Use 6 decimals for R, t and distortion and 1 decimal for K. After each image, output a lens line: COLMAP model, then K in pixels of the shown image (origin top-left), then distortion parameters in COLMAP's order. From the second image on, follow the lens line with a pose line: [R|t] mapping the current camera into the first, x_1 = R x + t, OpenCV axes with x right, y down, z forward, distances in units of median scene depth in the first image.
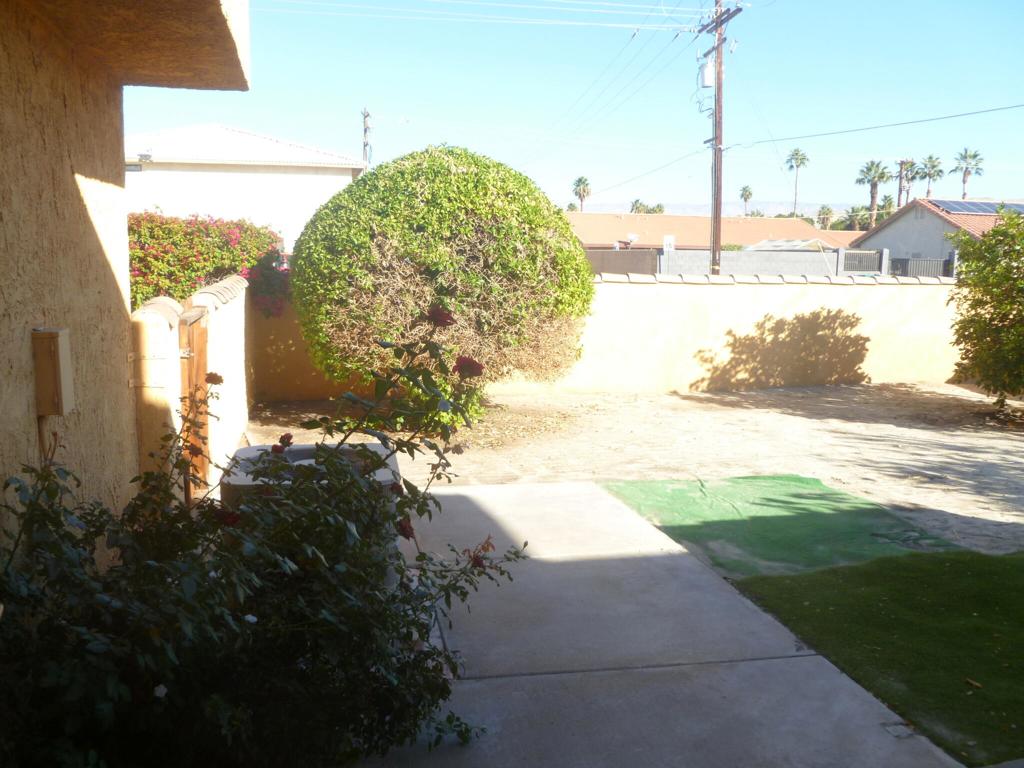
lens RADIAL K [[867.2, 0, 512.0], [0, 867.2, 384.0], [0, 0, 1]] dist [-0.068426, 0.014810]
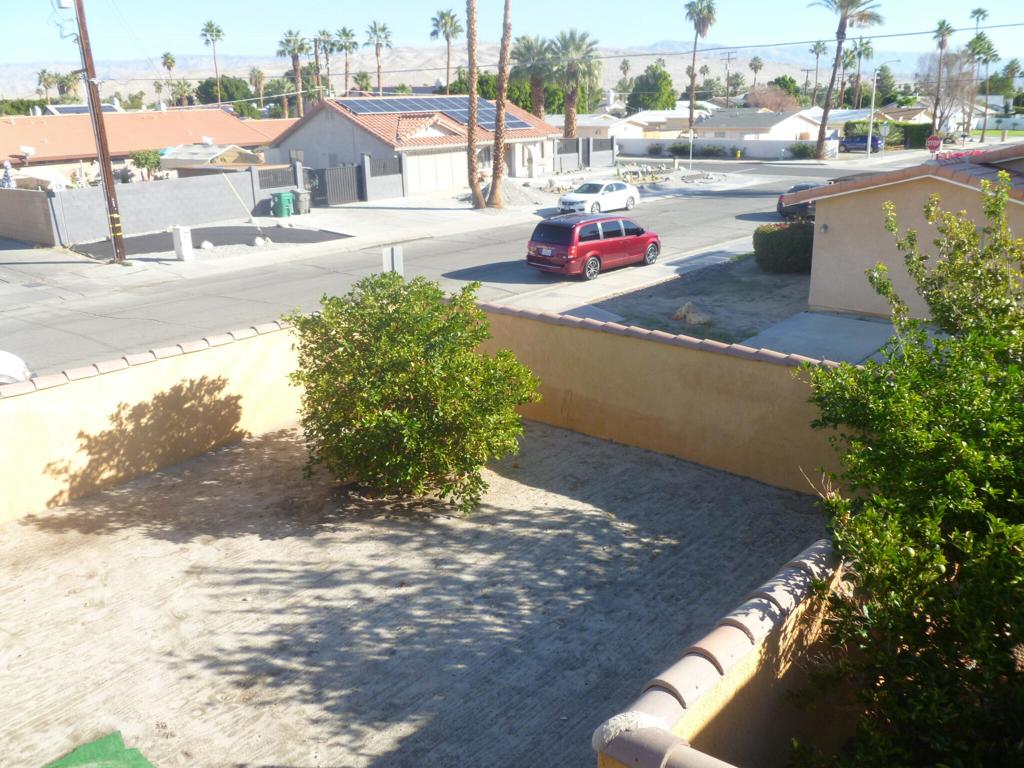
lens RADIAL K [[862.9, 0, 513.4], [0, 862.9, 394.0], [0, 0, 1]] dist [-0.071104, 0.020144]
pose [[0.818822, -0.217400, 0.531289, 0.179776], [0.120448, 0.969977, 0.211275, -0.257892], [-0.561269, -0.109004, 0.820424, 0.038653]]
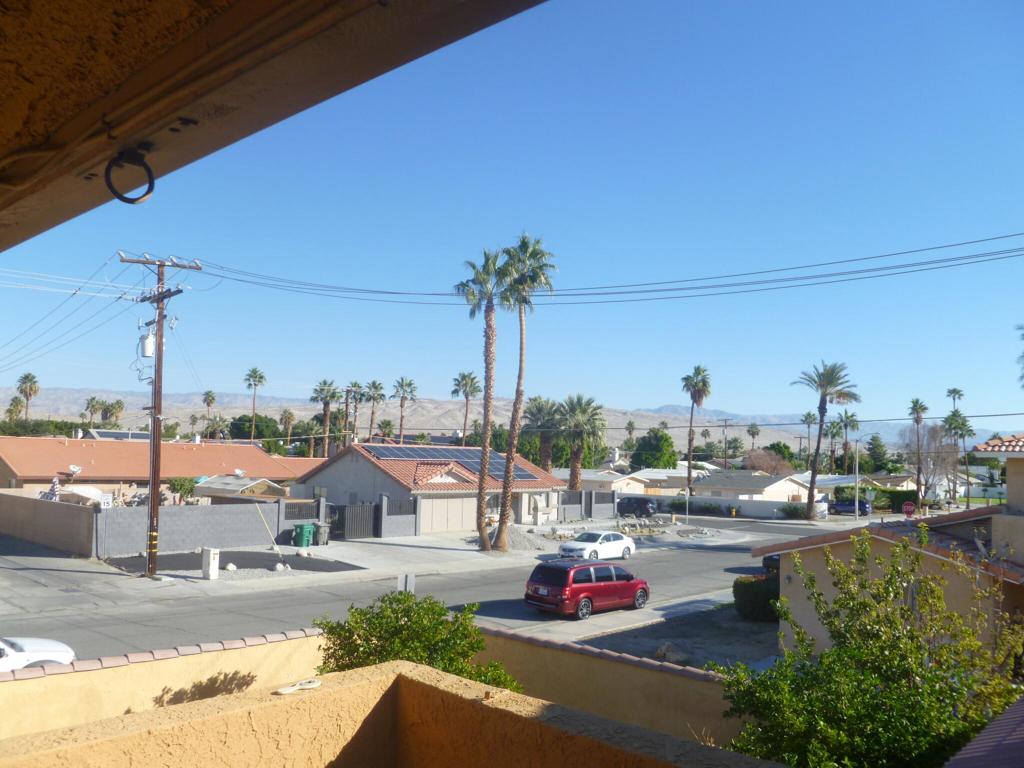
lens RADIAL K [[866.9, 0, 509.5], [0, 866.9, 393.6], [0, 0, 1]] dist [-0.066116, 0.009066]
pose [[0.830129, 0.046687, 0.555613, 0.053663], [0.067004, 0.980914, -0.182533, -0.243215], [-0.553530, 0.188754, 0.811157, -0.173192]]
